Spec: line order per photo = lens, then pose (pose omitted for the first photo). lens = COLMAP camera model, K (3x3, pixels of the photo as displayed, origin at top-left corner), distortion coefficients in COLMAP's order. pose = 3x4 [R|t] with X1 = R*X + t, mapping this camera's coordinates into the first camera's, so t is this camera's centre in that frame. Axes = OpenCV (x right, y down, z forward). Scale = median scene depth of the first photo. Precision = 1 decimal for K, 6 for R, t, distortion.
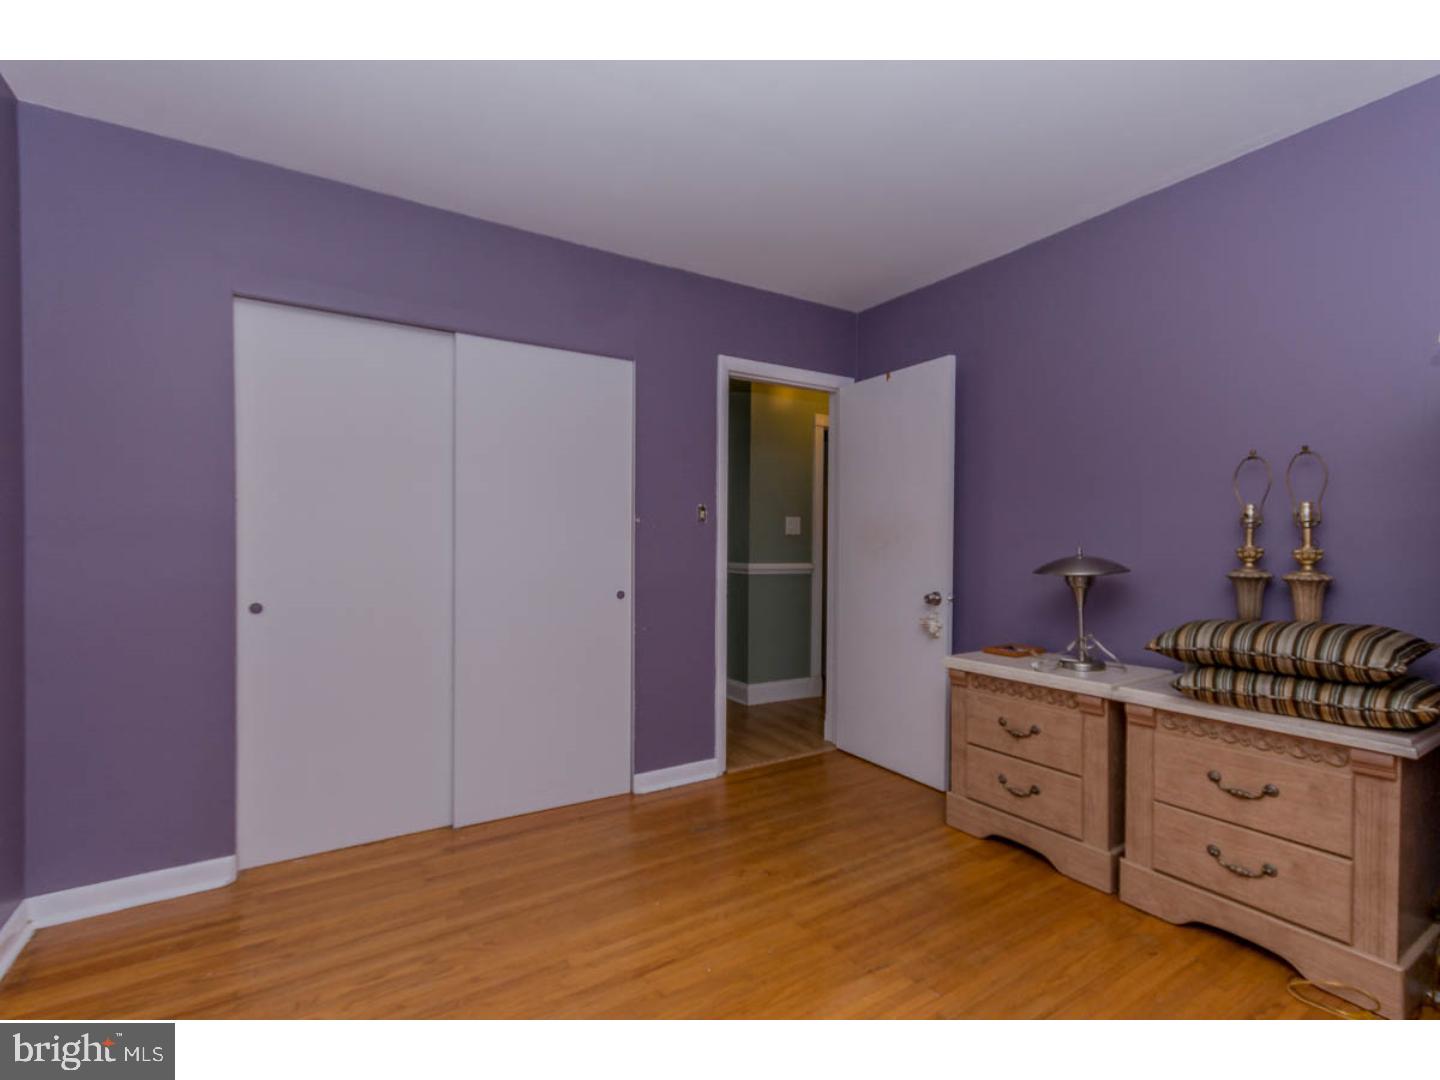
lens RADIAL K [[659.7, 0, 721.5], [0, 659.7, 556.9], [0, 0, 1]] dist [-0.000641, 0.000377]
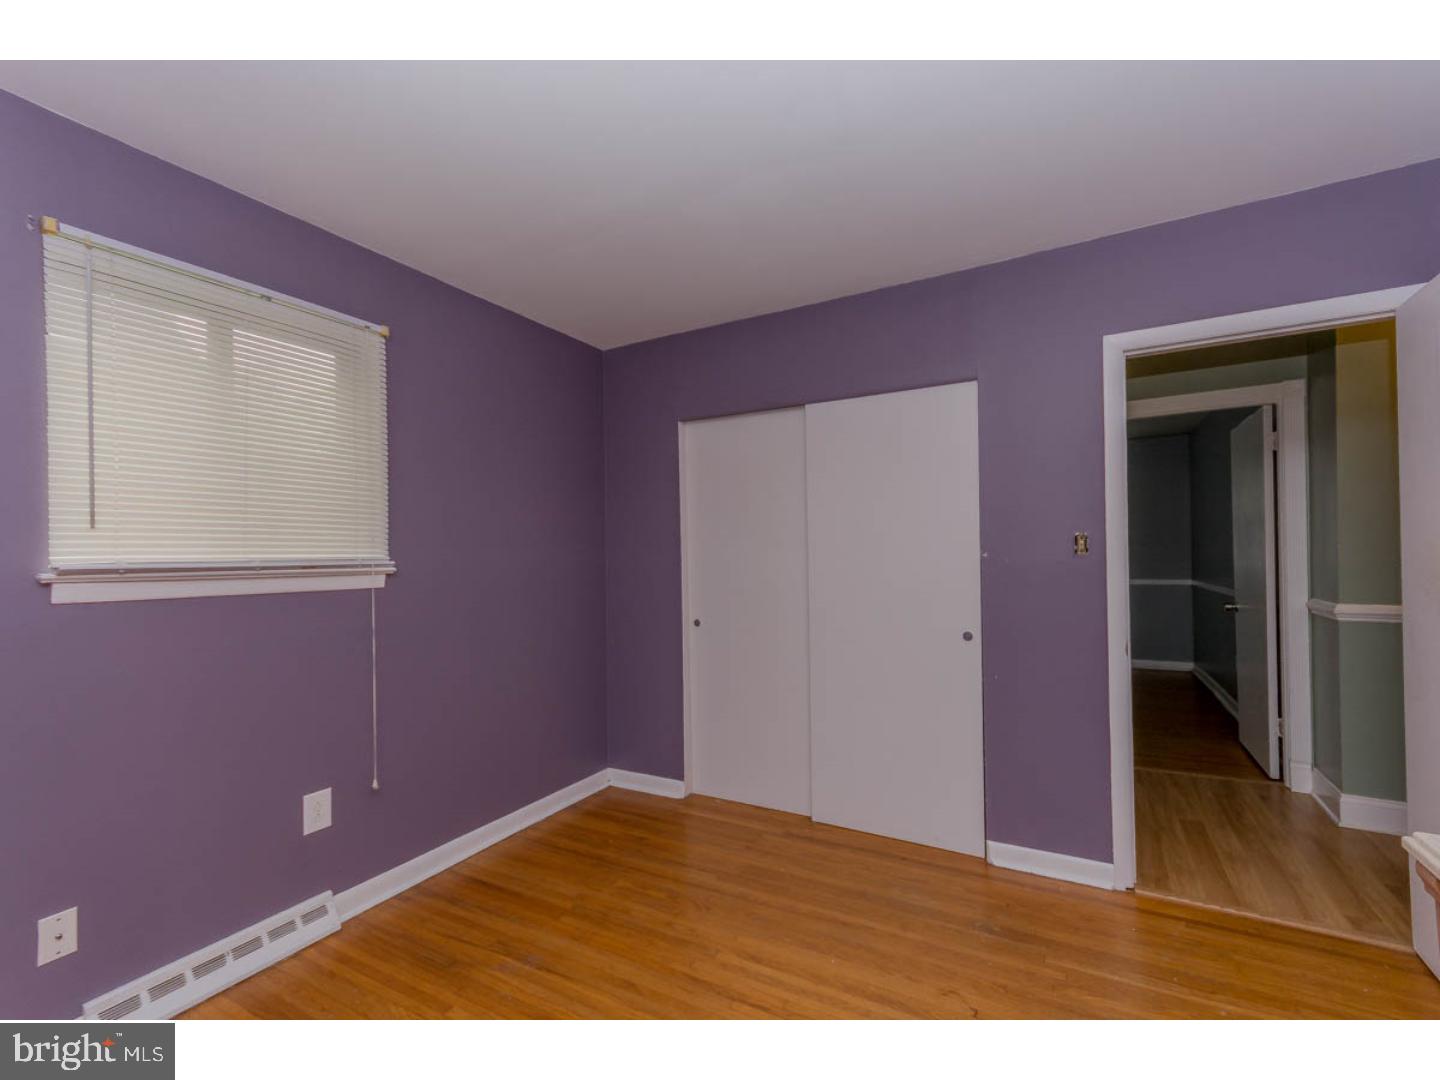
lens RADIAL K [[631.3, 0, 734.6], [0, 631.3, 541.8], [0, 0, 1]] dist [0.002281, 0.001303]
pose [[0.473395, -0.030414, -0.880325, 0.539844], [0.001069, 0.999423, -0.033954, -0.051101], [0.880850, 0.015132, 0.473154, 0.330432]]
